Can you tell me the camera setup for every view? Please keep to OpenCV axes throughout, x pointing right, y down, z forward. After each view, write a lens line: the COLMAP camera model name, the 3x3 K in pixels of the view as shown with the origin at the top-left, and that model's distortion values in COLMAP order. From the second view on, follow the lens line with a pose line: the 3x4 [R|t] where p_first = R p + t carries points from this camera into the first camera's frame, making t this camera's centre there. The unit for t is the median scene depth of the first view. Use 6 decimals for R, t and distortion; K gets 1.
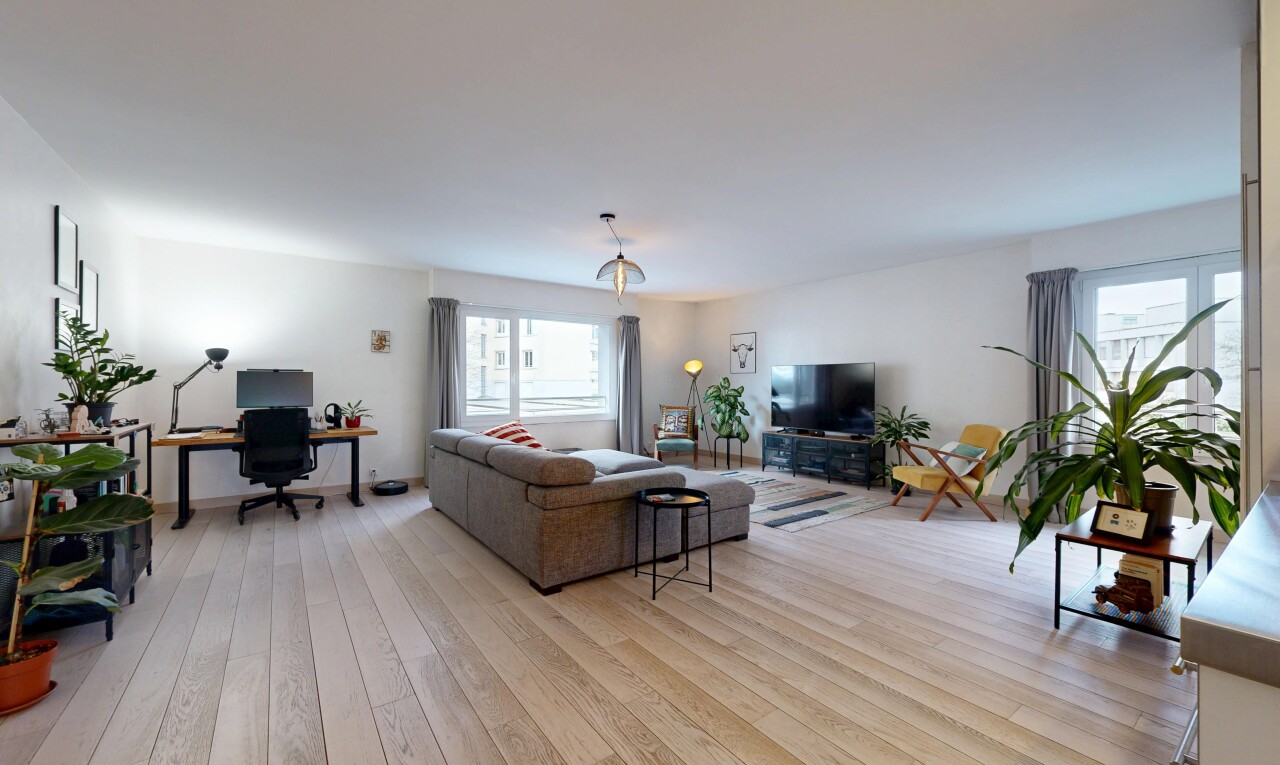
lens RADIAL K [[511.8, 0, 640.0], [0, 511.8, 382.5], [0, 0, 1]] dist [-0.000960, -0.000002]
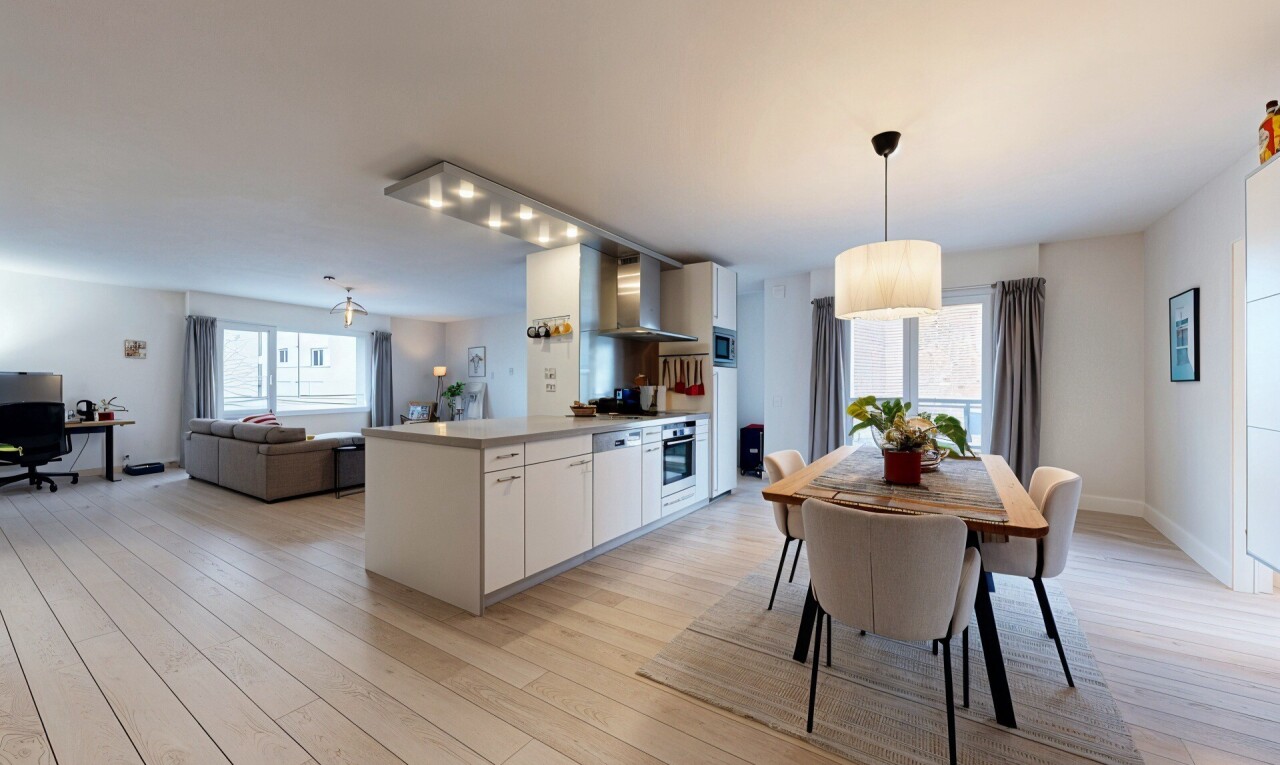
lens RADIAL K [[478.4, 0, 640.0], [0, 478.4, 382.5], [0, 0, 1]] dist [0.001621, 0.000214]
pose [[0.931465, 0.003647, 0.363813, 0.210349], [-0.005050, 0.999983, 0.002904, -0.011430], [-0.363796, -0.004542, 0.931467, -0.532052]]
